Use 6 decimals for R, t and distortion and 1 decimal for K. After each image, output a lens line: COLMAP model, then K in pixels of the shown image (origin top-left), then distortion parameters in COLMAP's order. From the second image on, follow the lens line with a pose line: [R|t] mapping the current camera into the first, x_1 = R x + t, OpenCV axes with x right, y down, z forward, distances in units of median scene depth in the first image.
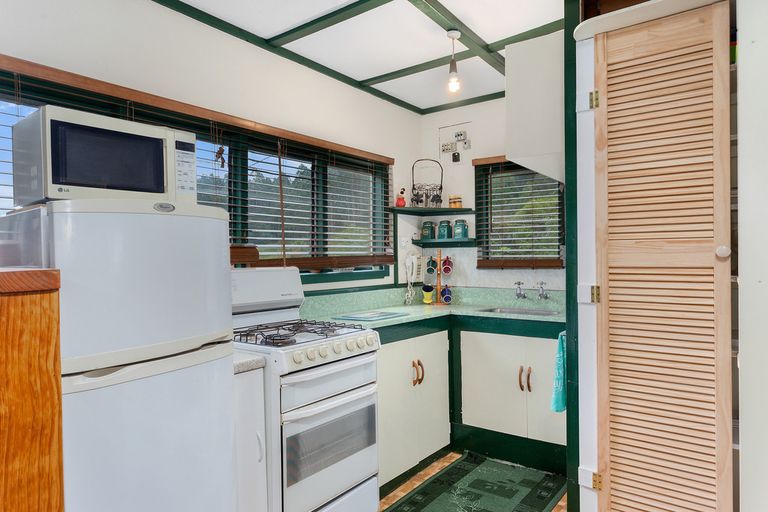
lens RADIAL K [[474.5, 0, 384.0], [0, 474.5, 256.0], [0, 0, 1]] dist [0.000198, 0.000095]
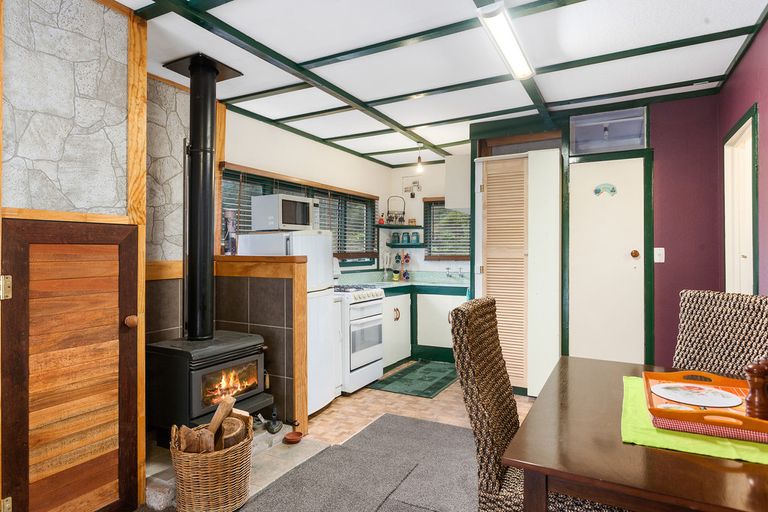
lens RADIAL K [[450.3, 0, 384.0], [0, 450.3, 256.0], [0, 0, 1]] dist [-0.002463, 0.000925]
pose [[0.988086, 0.009760, 0.153594, -0.205393], [-0.010643, 0.999931, 0.004931, 0.003685], [-0.153535, -0.006507, 0.988122, -0.613787]]
